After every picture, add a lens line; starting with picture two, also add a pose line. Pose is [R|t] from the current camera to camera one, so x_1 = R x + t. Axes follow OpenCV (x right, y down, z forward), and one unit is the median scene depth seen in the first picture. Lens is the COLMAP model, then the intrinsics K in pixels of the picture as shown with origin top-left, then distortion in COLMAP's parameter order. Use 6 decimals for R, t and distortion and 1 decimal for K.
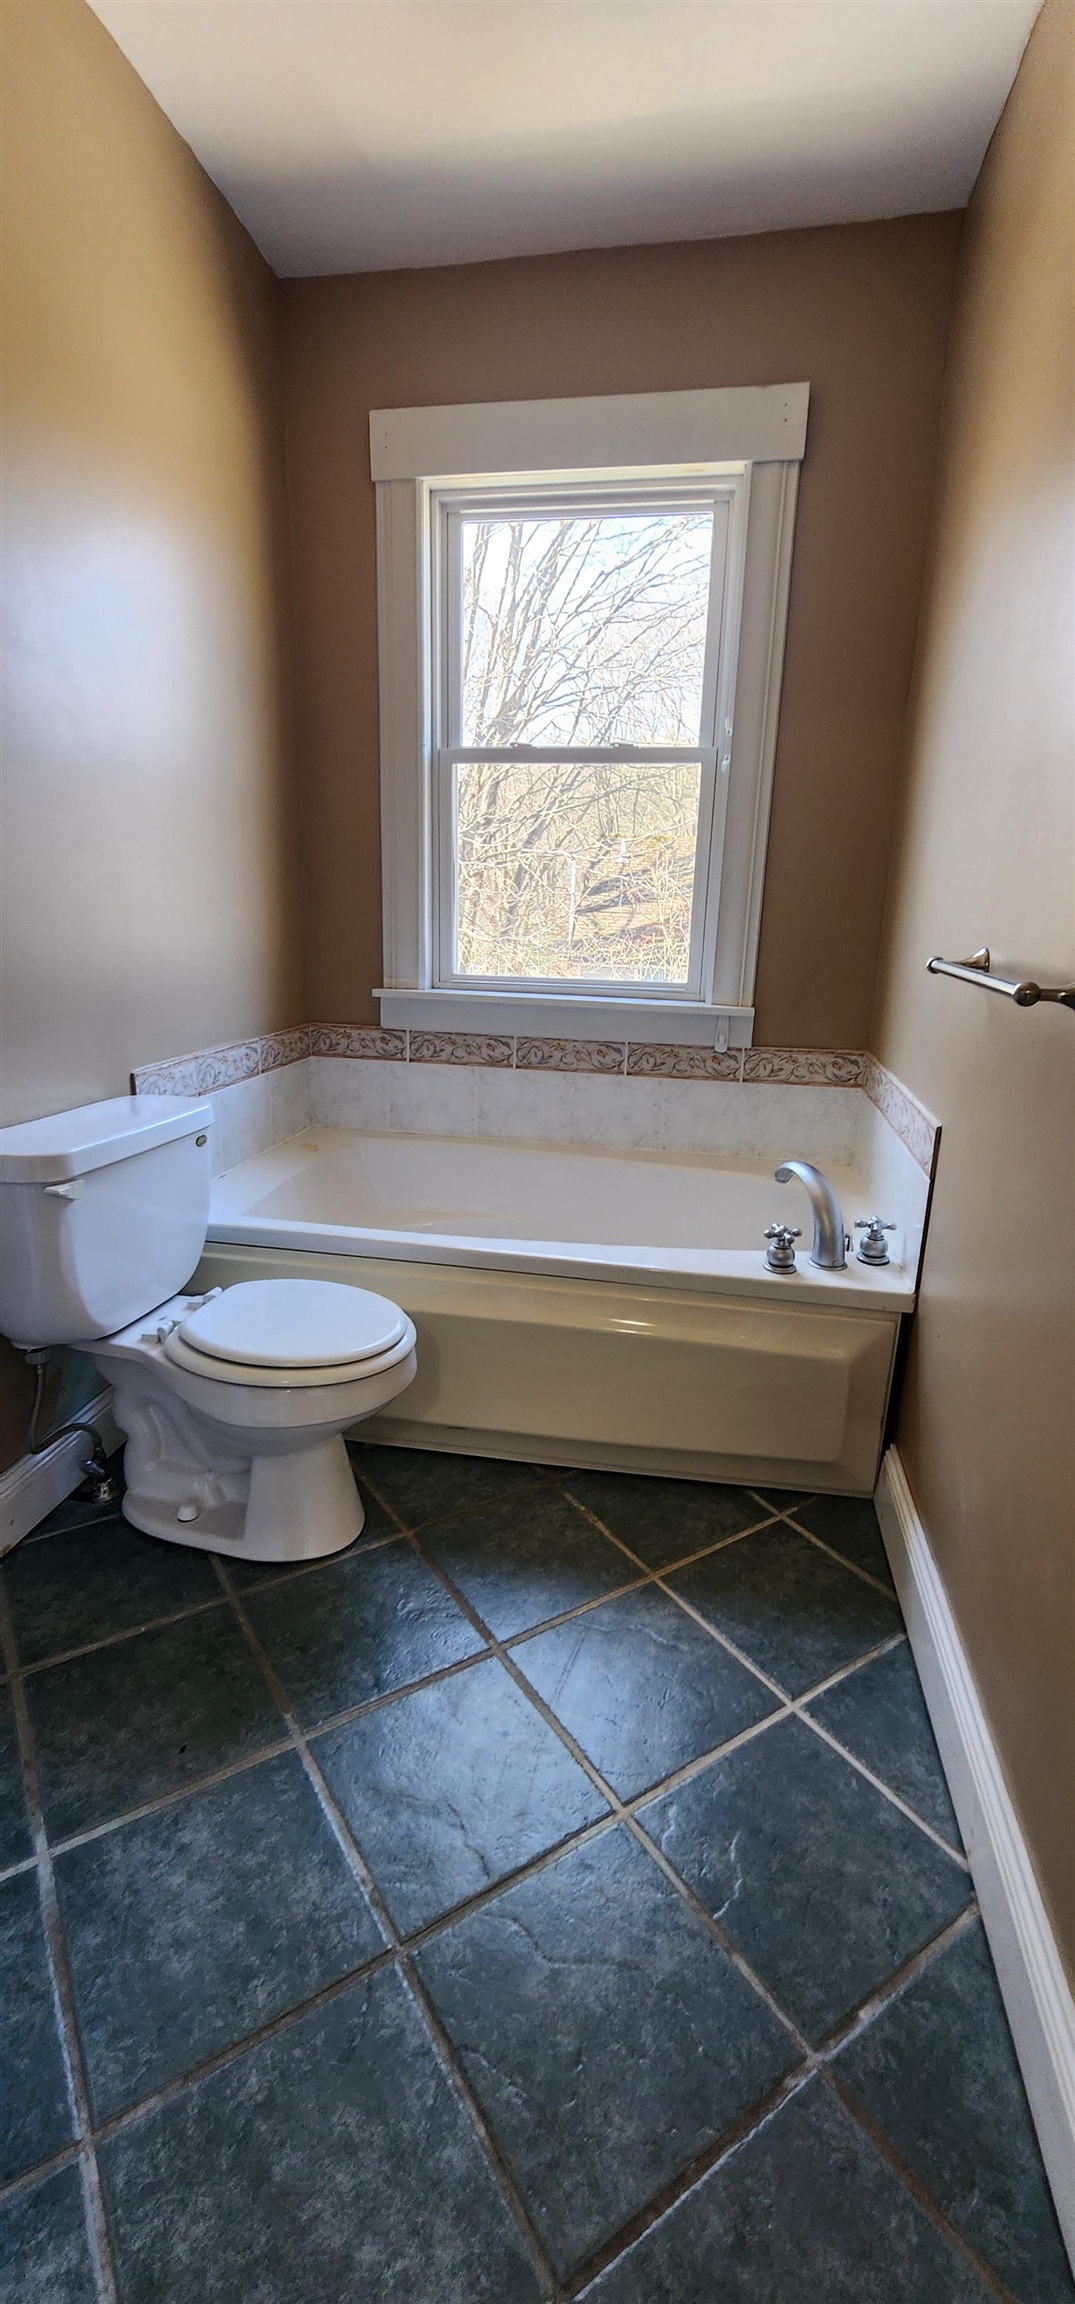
lens RADIAL K [[948.6, 0, 528.9], [0, 948.6, 1160.2], [0, 0, 1]] dist [-0.003231, 0.001028]
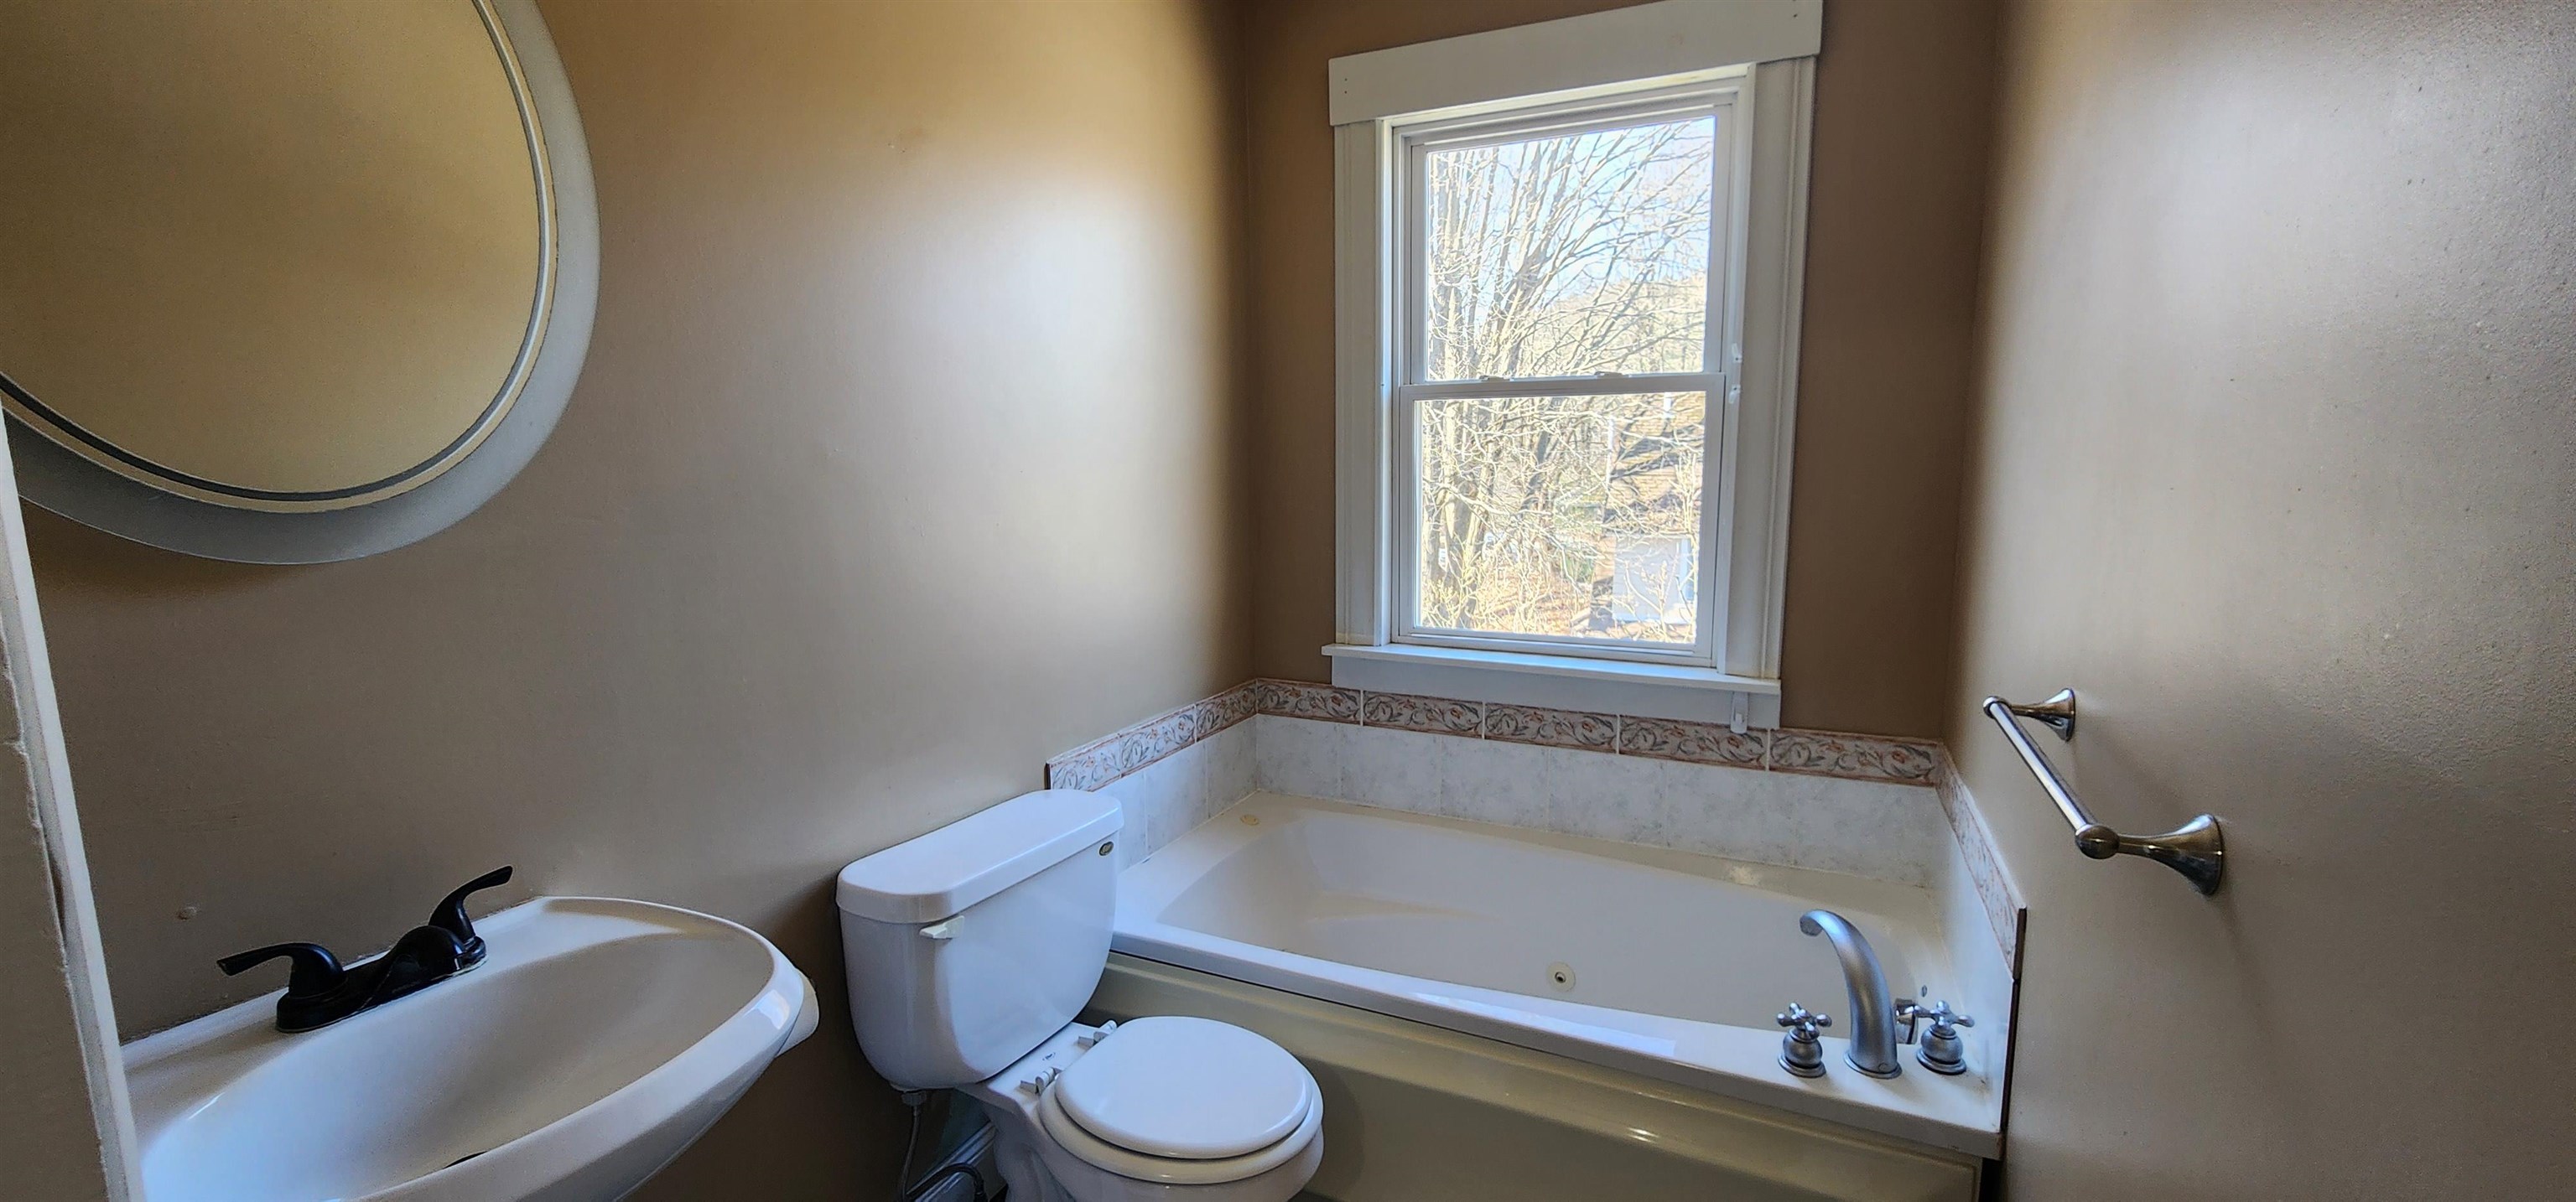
lens RADIAL K [[1060.4, 0, 1289.1], [0, 1060.4, 604.3], [0, 0, 1]] dist [-0.003231, 0.001028]
pose [[0.968260, 0.003013, -0.249928, 0.061539], [-0.035303, 0.991552, -0.124814, -0.104386], [0.247441, 0.129675, 0.960186, 0.028350]]
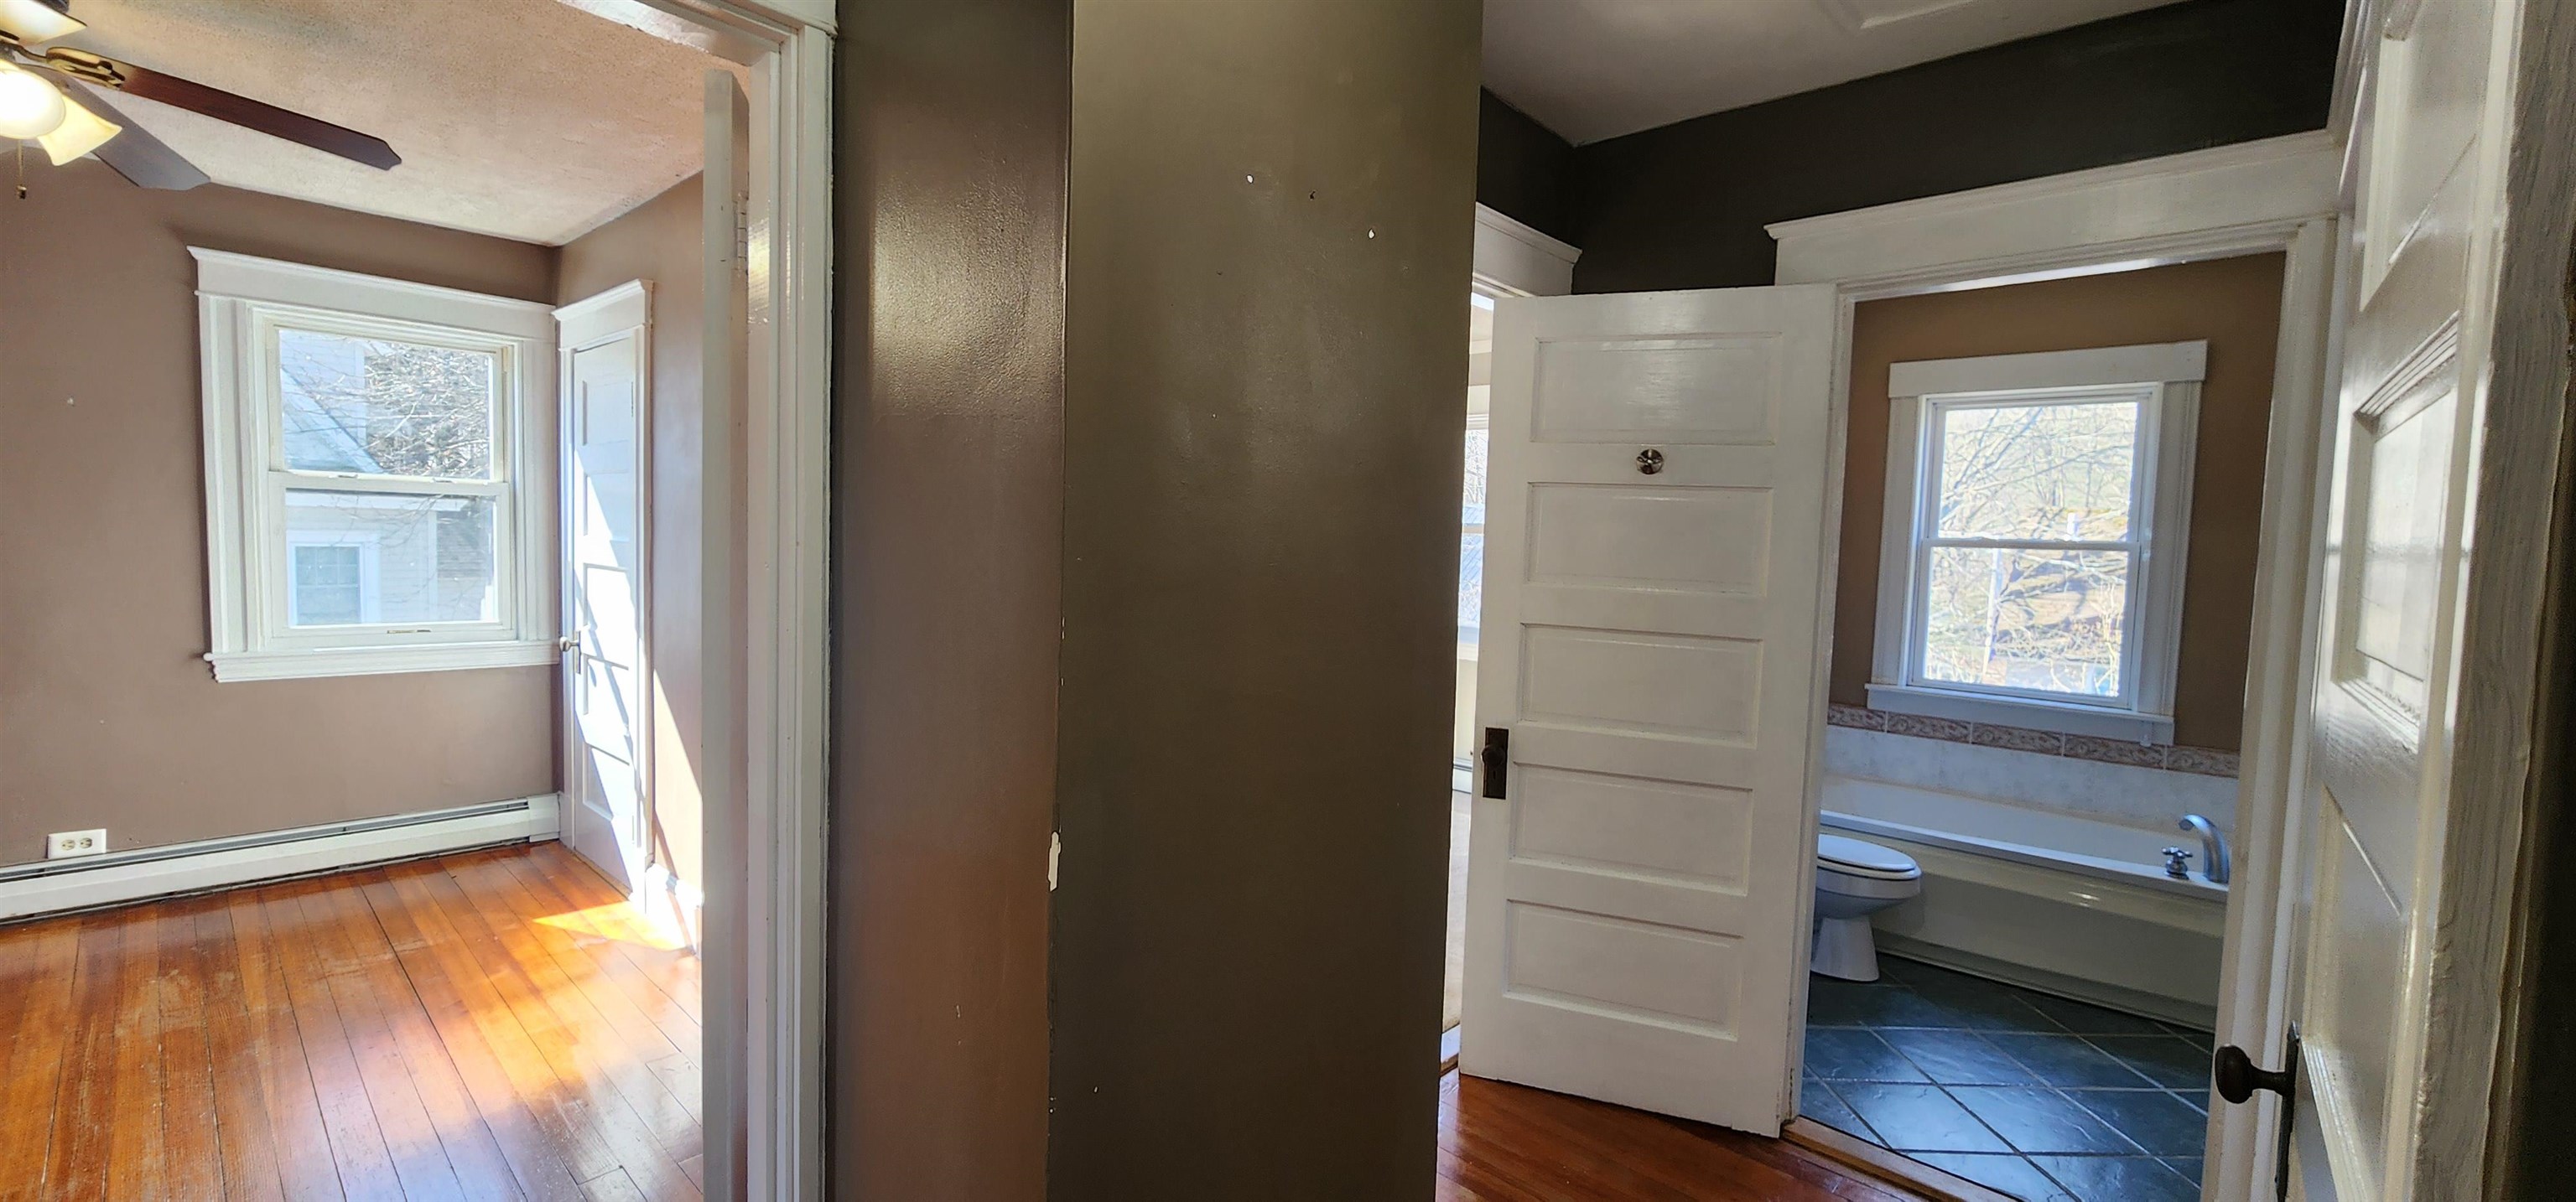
lens RADIAL K [[1060.4, 0, 1285.8], [0, 1060.4, 603.7], [0, 0, 1]] dist [-0.003231, 0.001028]
pose [[0.856042, 0.035355, -0.515696, -0.096122], [-0.151751, 0.970886, -0.185341, 0.179712], [0.494129, 0.236917, 0.836485, -1.085324]]
